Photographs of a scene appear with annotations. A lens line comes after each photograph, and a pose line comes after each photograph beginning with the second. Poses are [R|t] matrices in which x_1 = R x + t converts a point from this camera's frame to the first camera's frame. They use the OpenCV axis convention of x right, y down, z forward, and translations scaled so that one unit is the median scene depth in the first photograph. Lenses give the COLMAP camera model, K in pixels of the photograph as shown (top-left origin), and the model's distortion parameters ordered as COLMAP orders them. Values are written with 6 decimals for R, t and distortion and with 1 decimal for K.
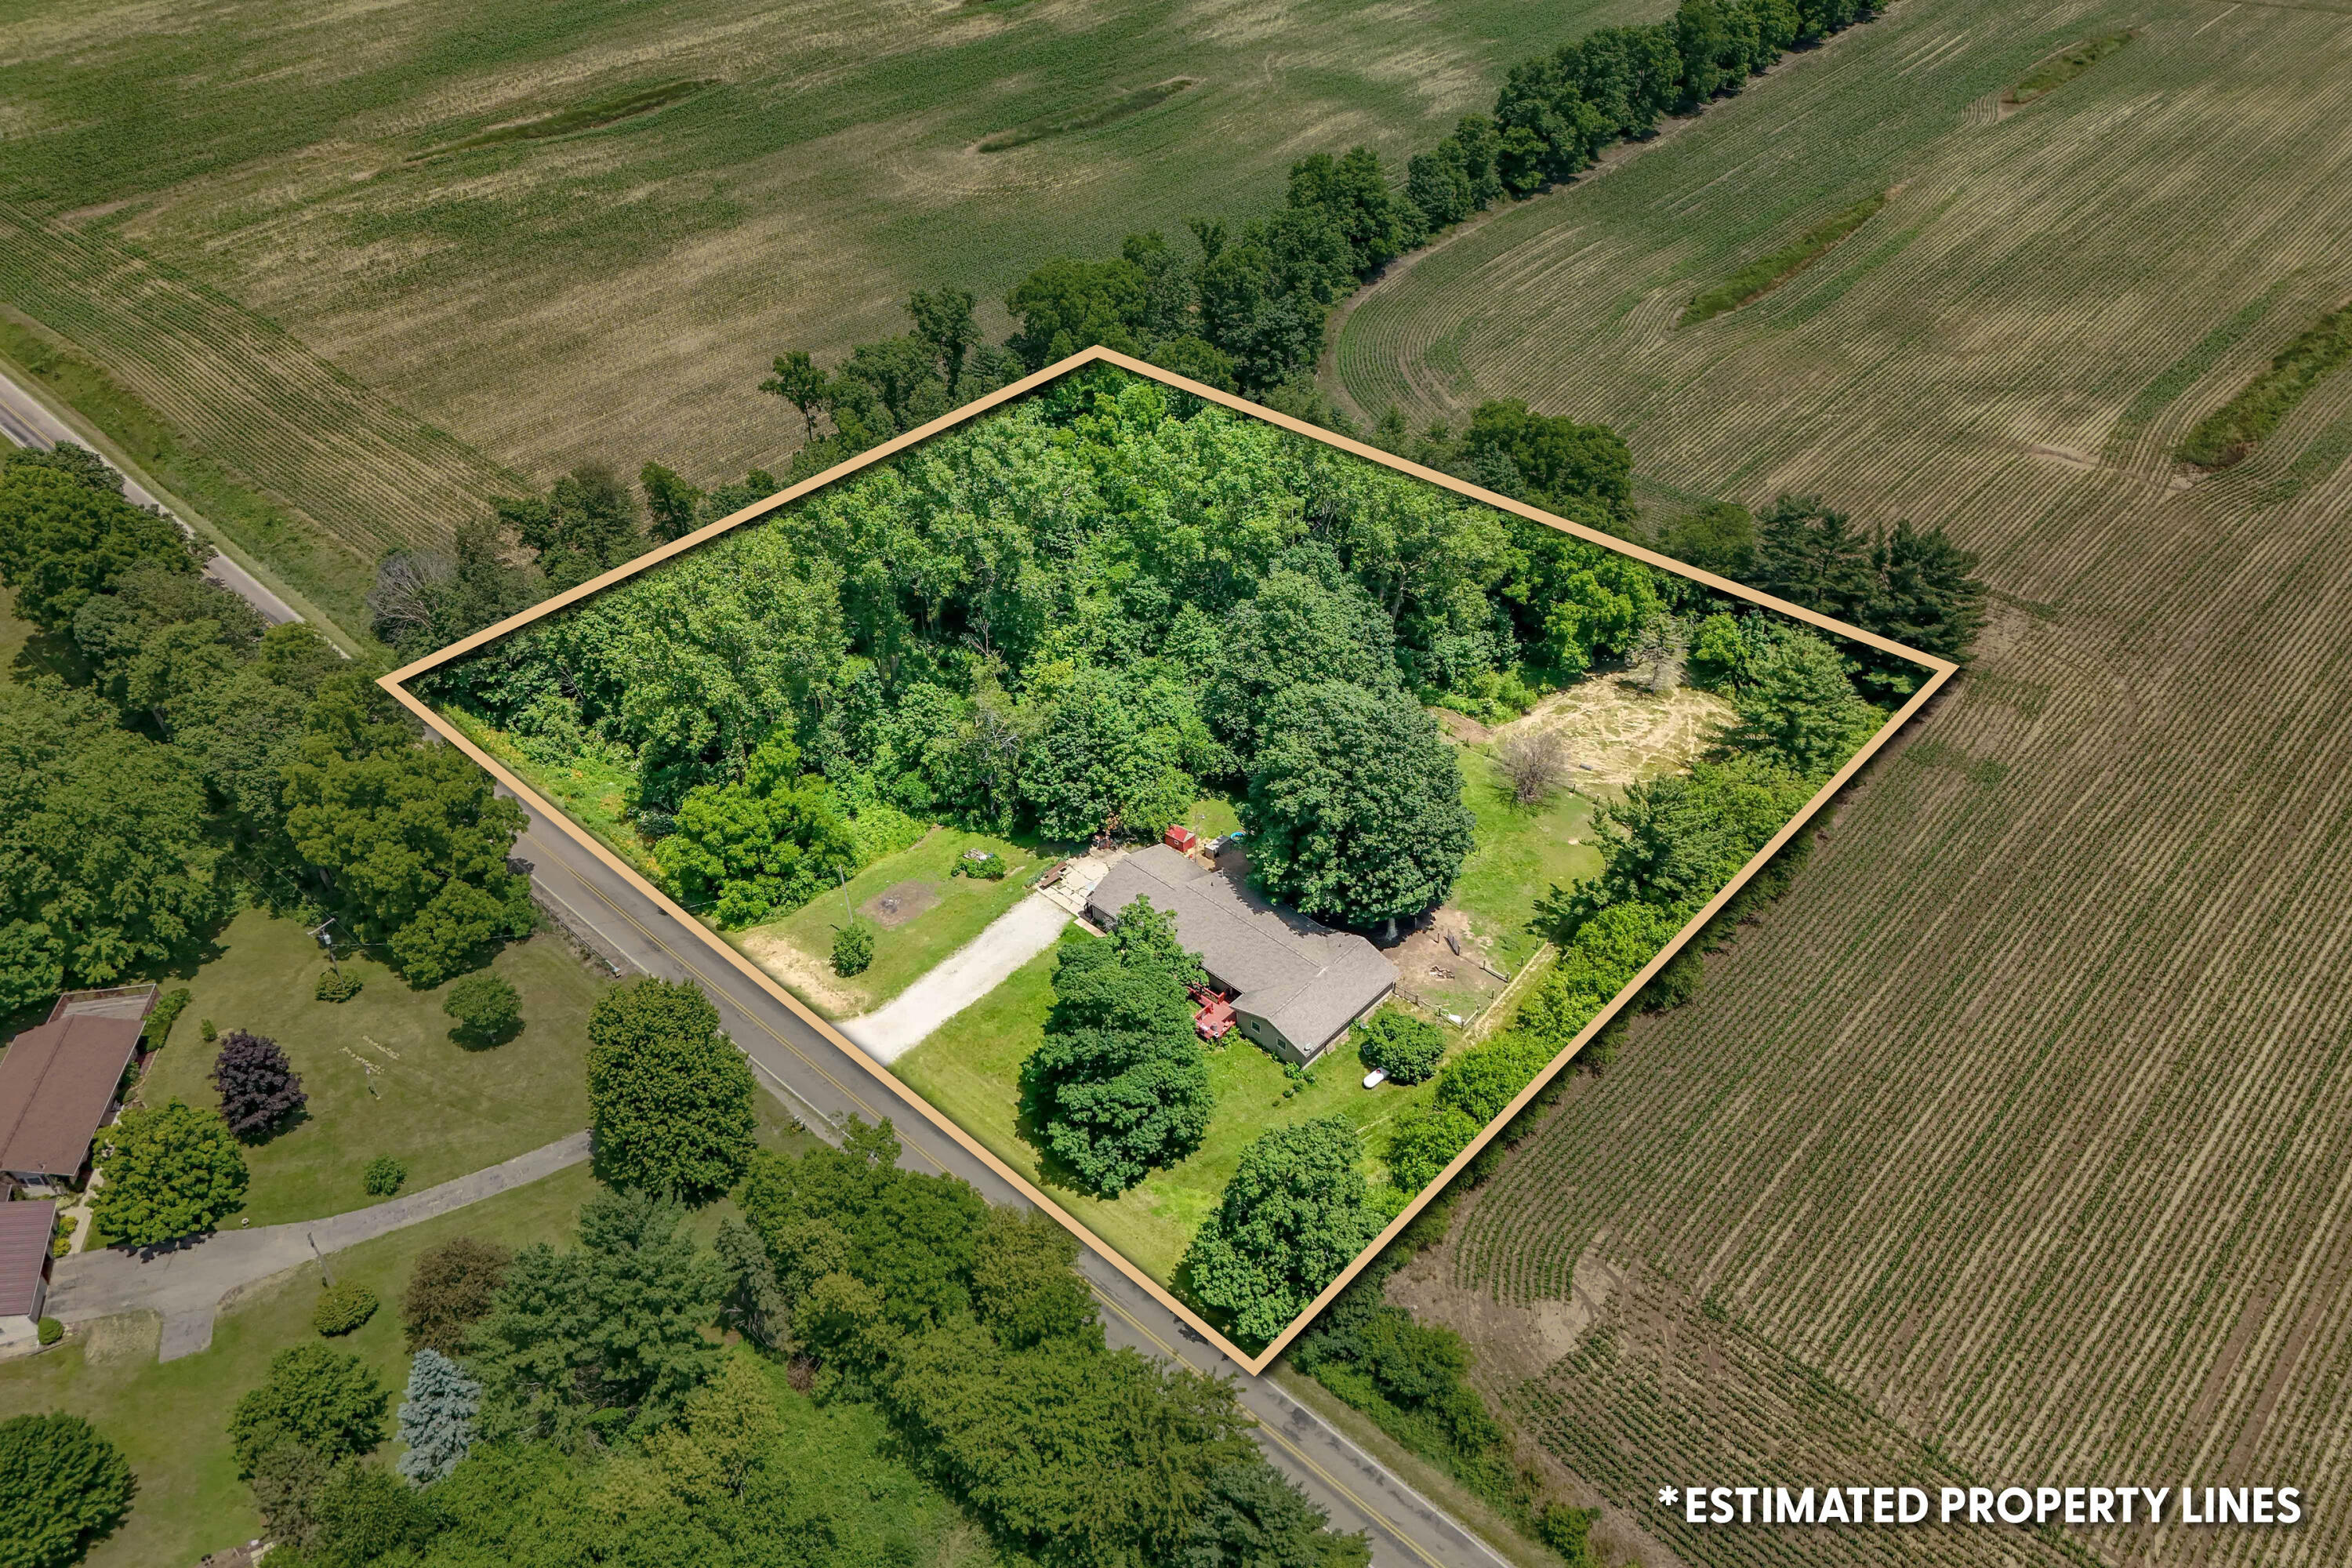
lens RADIAL K [[1752.5, 0, 1183.6], [0, 1752.5, 718.3], [0, 0, 1]] dist [0.073434, -0.063014]
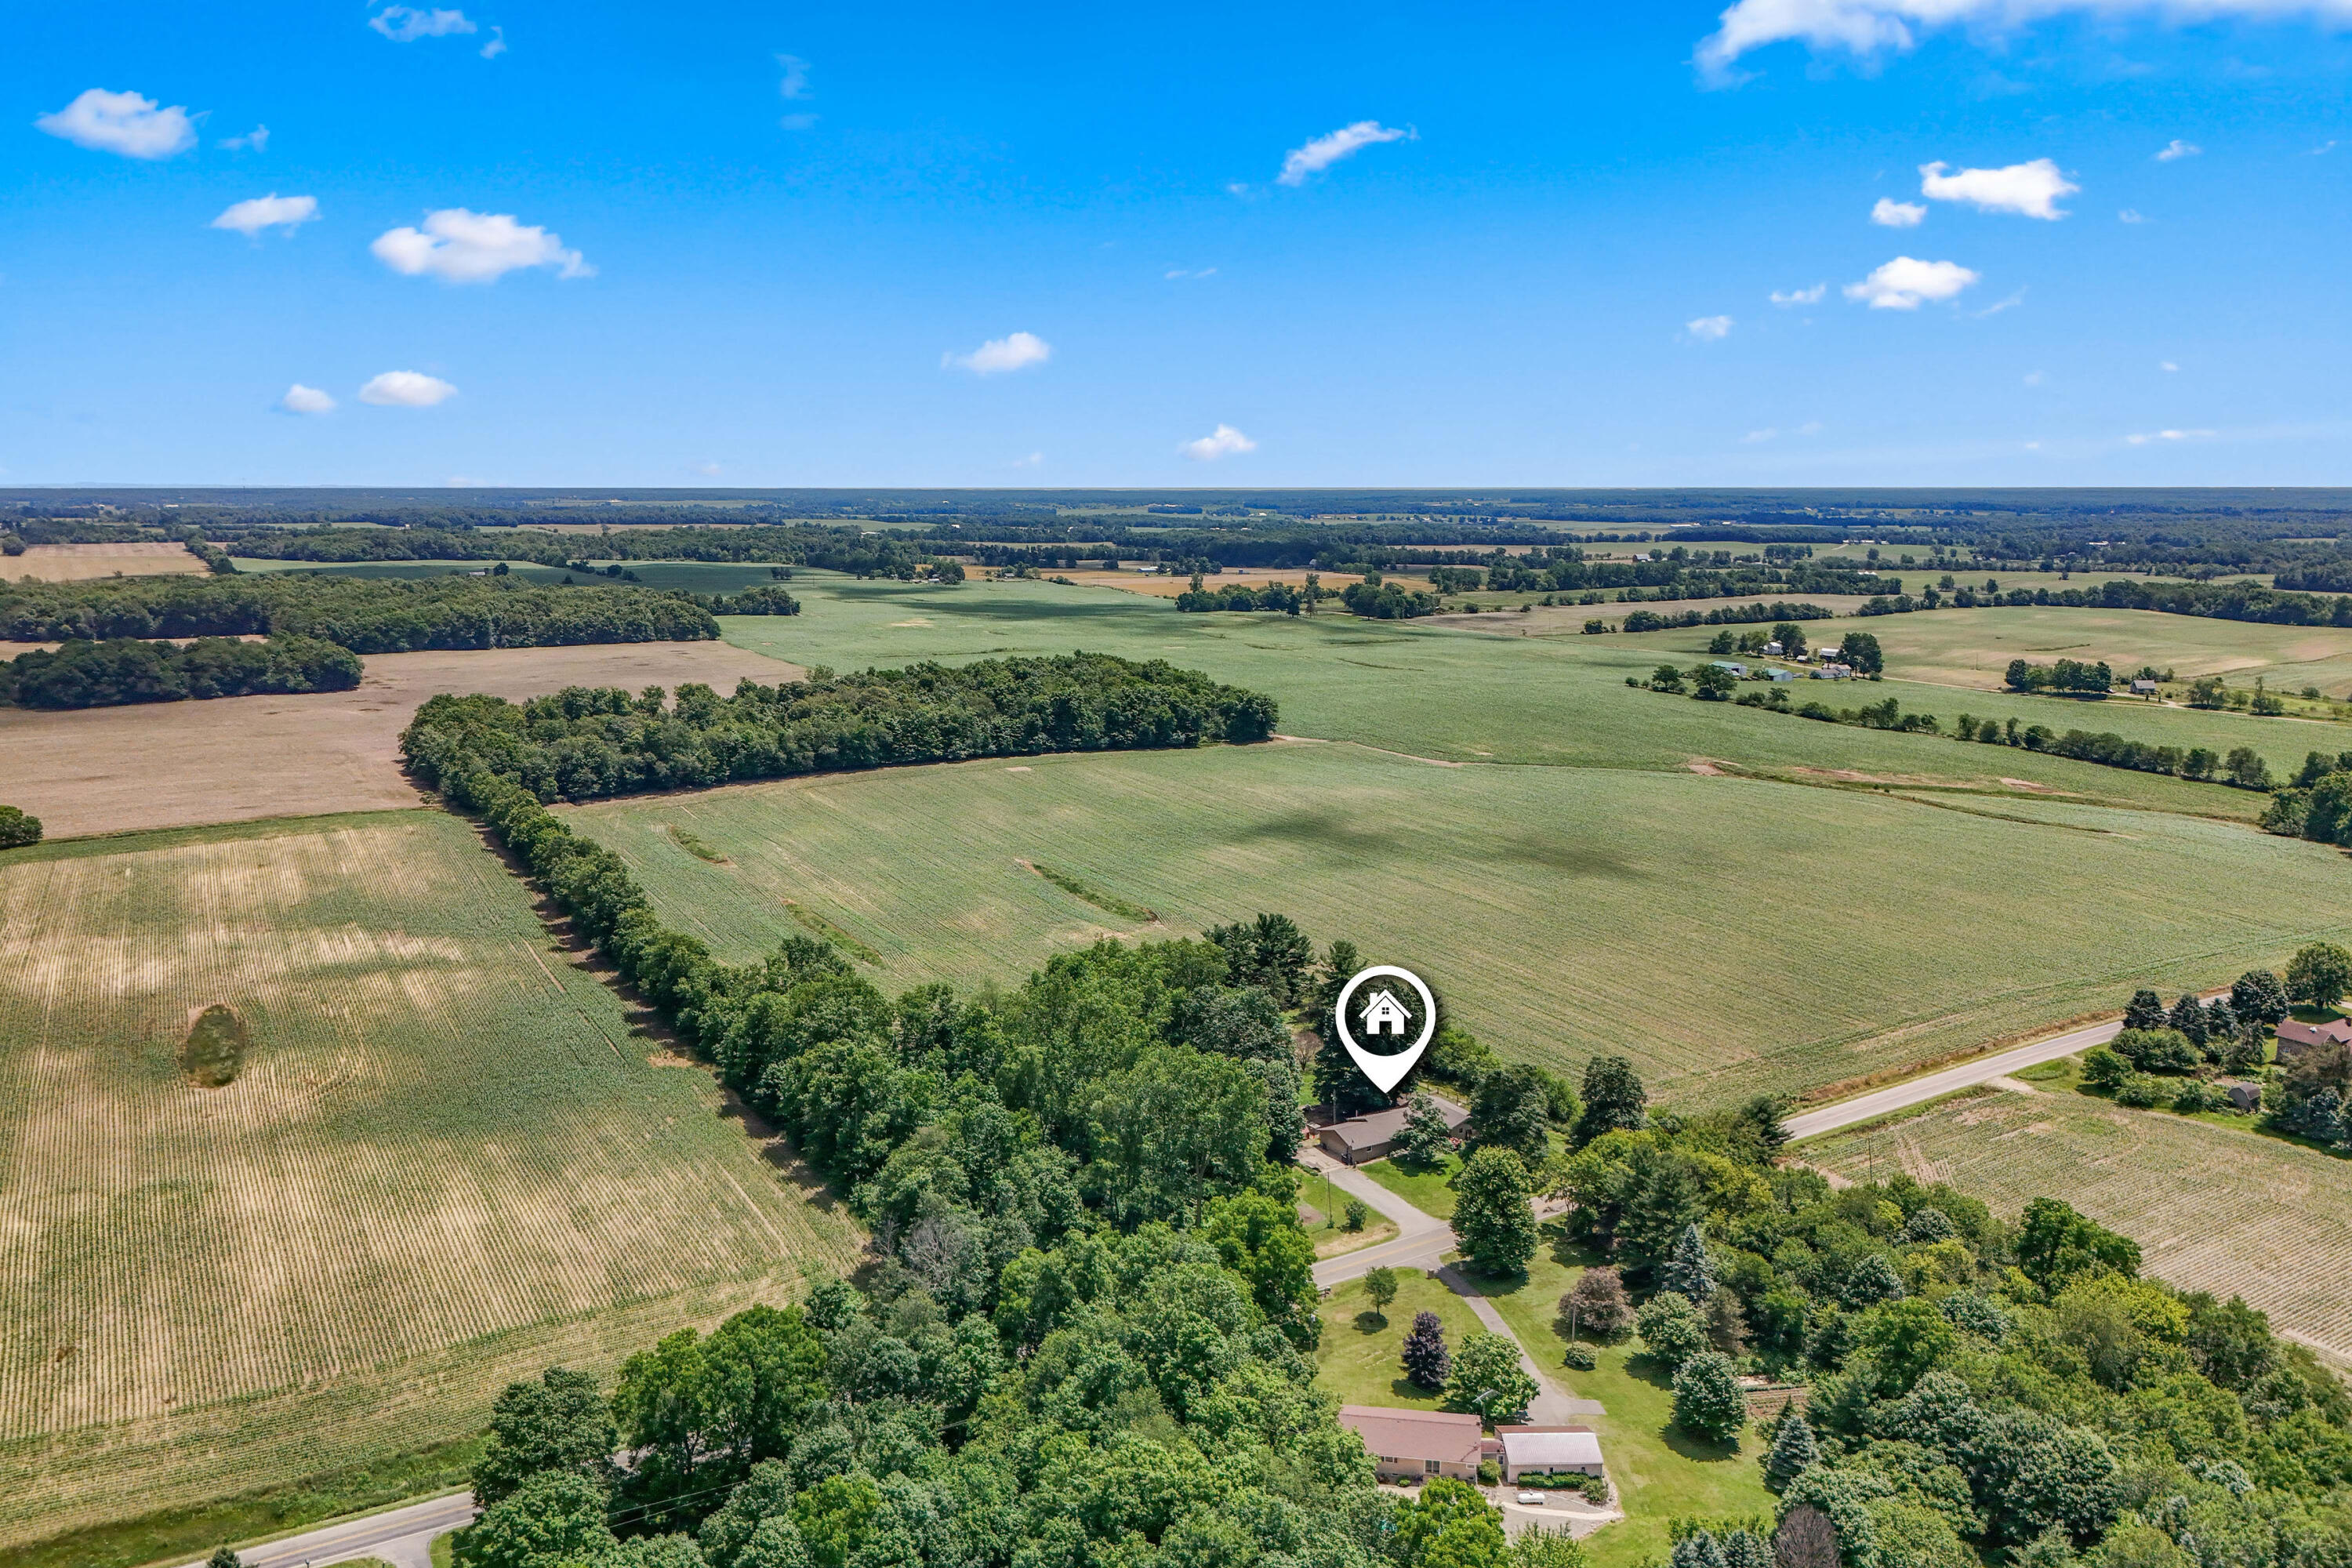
lens RADIAL K [[1761.6, 0, 1182.2], [0, 1761.6, 720.3], [0, 0, 1]] dist [0.069359, -0.053300]
pose [[0.273210, -0.106800, 0.956007, -1.036858], [0.567515, 0.820336, -0.070542, -0.132590], [-0.776713, 0.561821, 0.284734, 0.220232]]
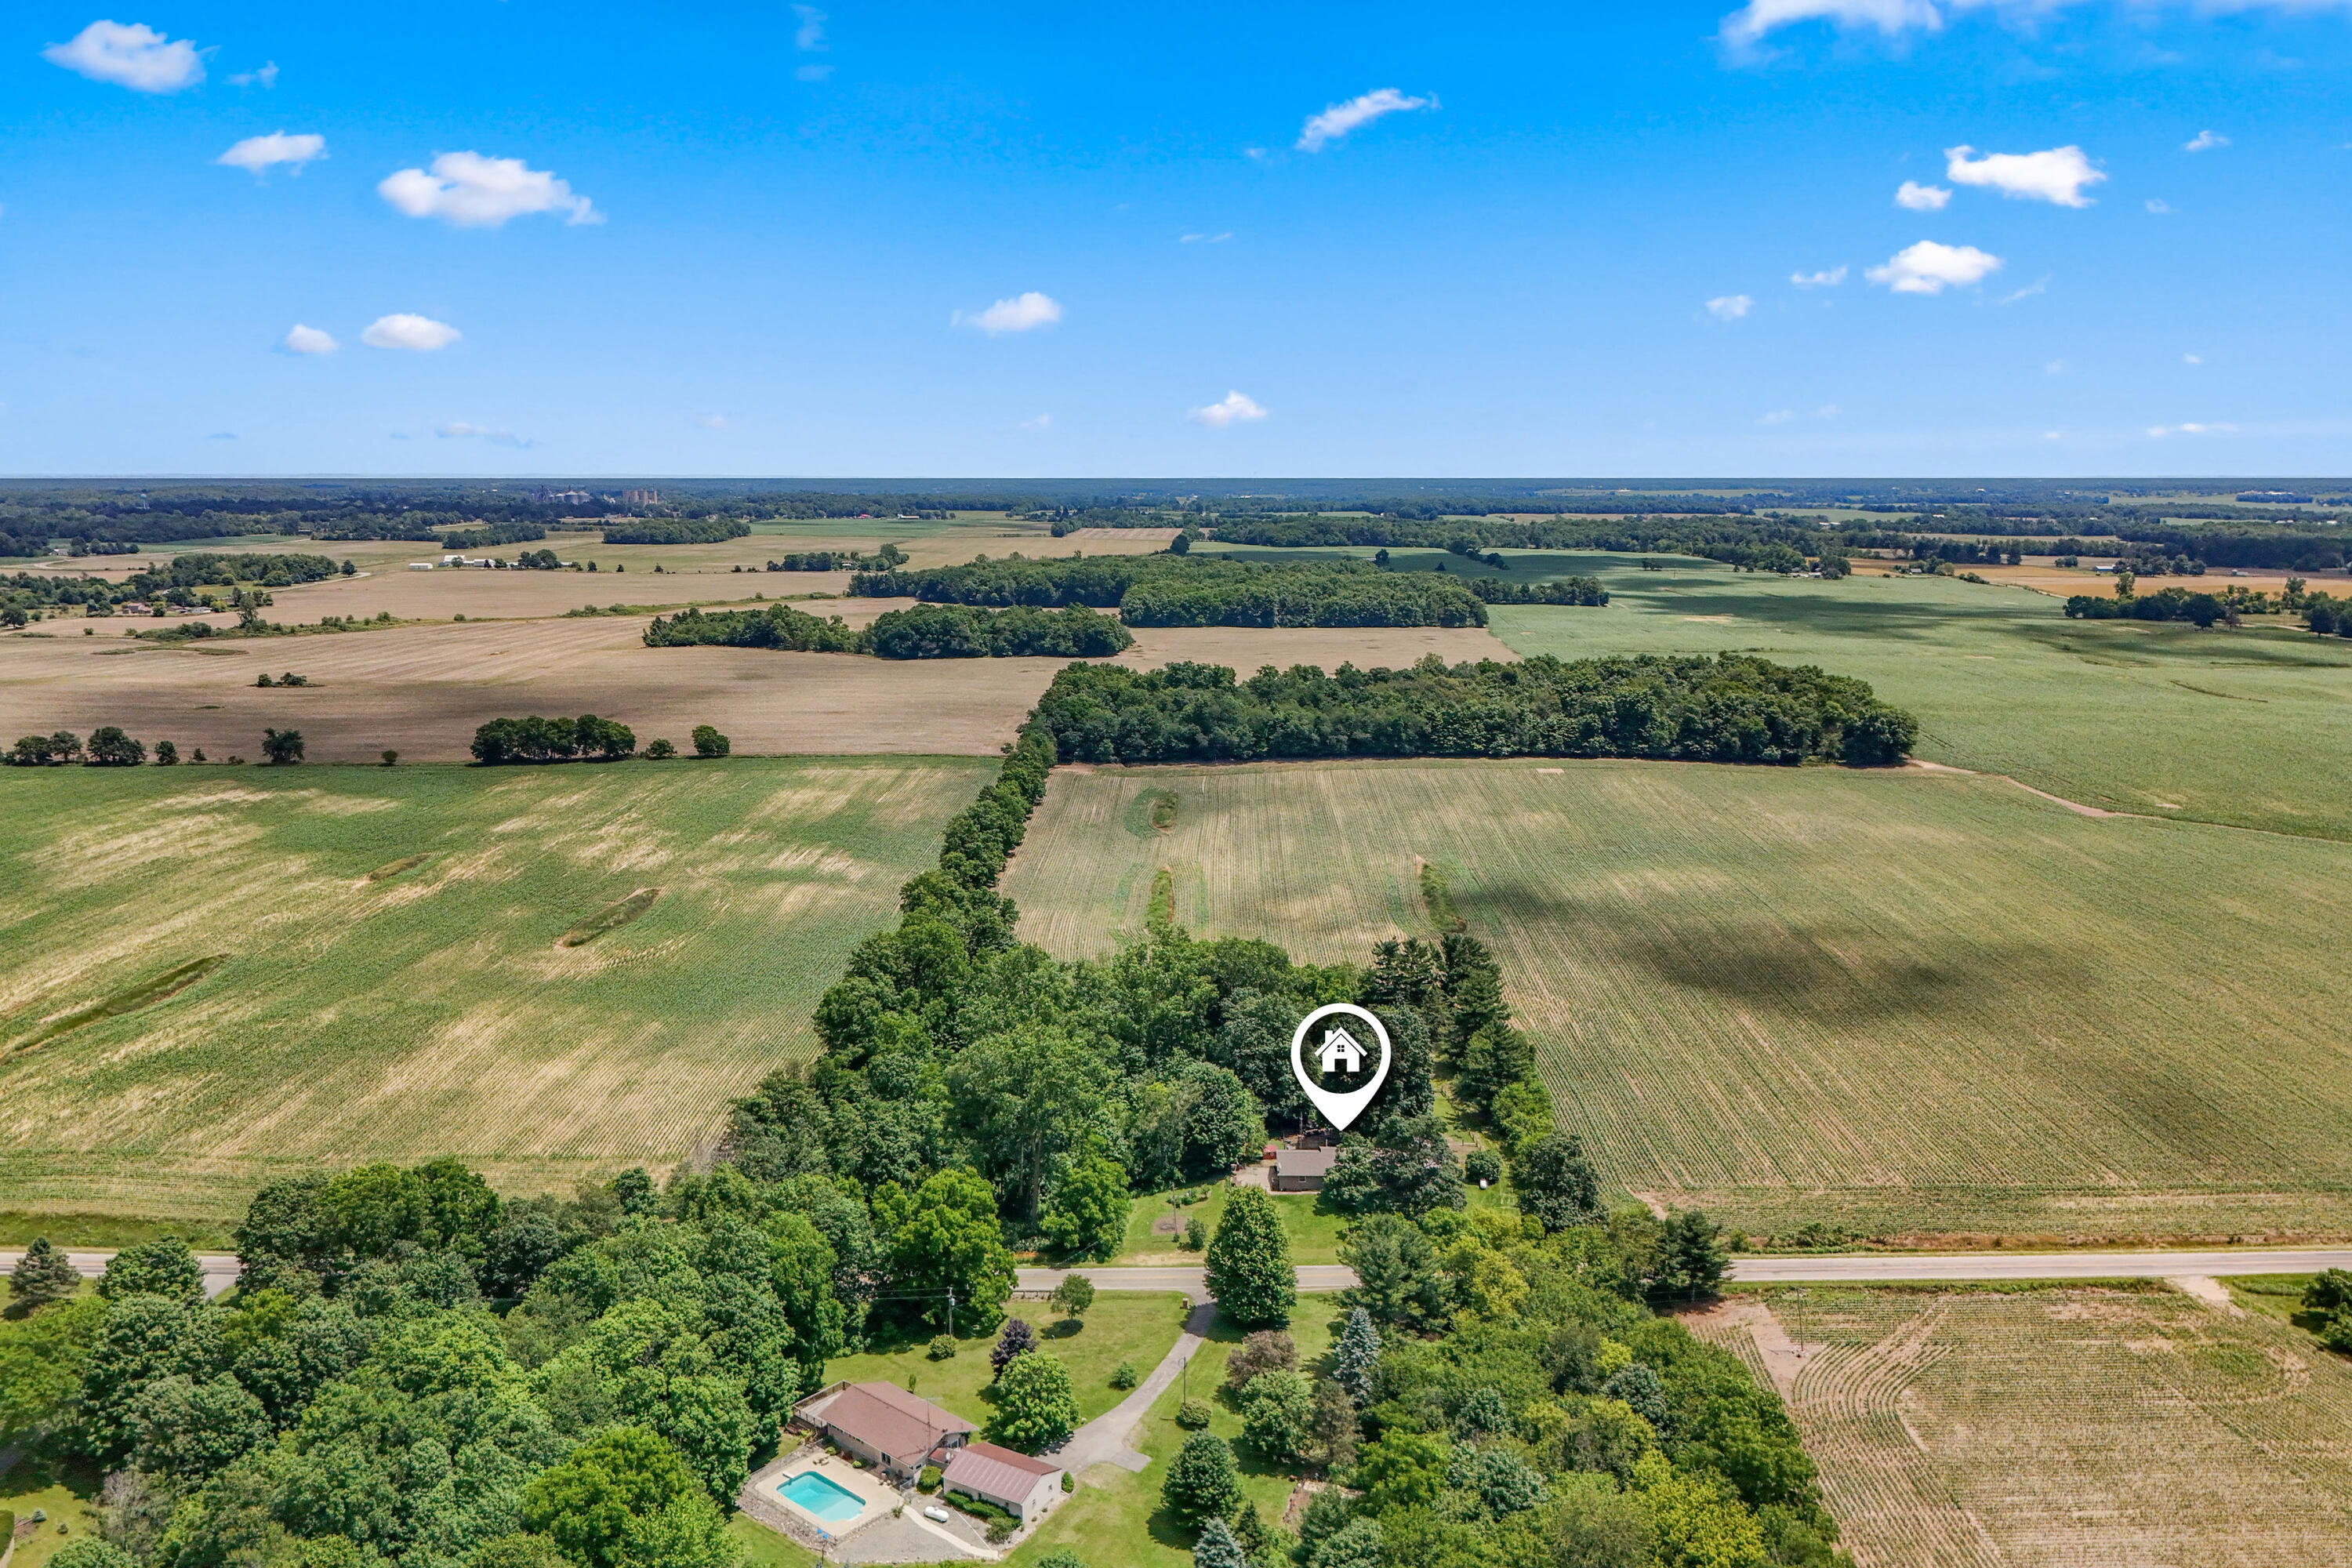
lens RADIAL K [[1754.4, 0, 1181.0], [0, 1754.4, 813.7], [0, 0, 1]] dist [0.099594, -0.102299]
pose [[0.744977, -0.106144, 0.658592, -0.705843], [0.385002, 0.874655, -0.294536, 0.153731], [-0.544778, 0.472982, 0.692463, -0.171224]]
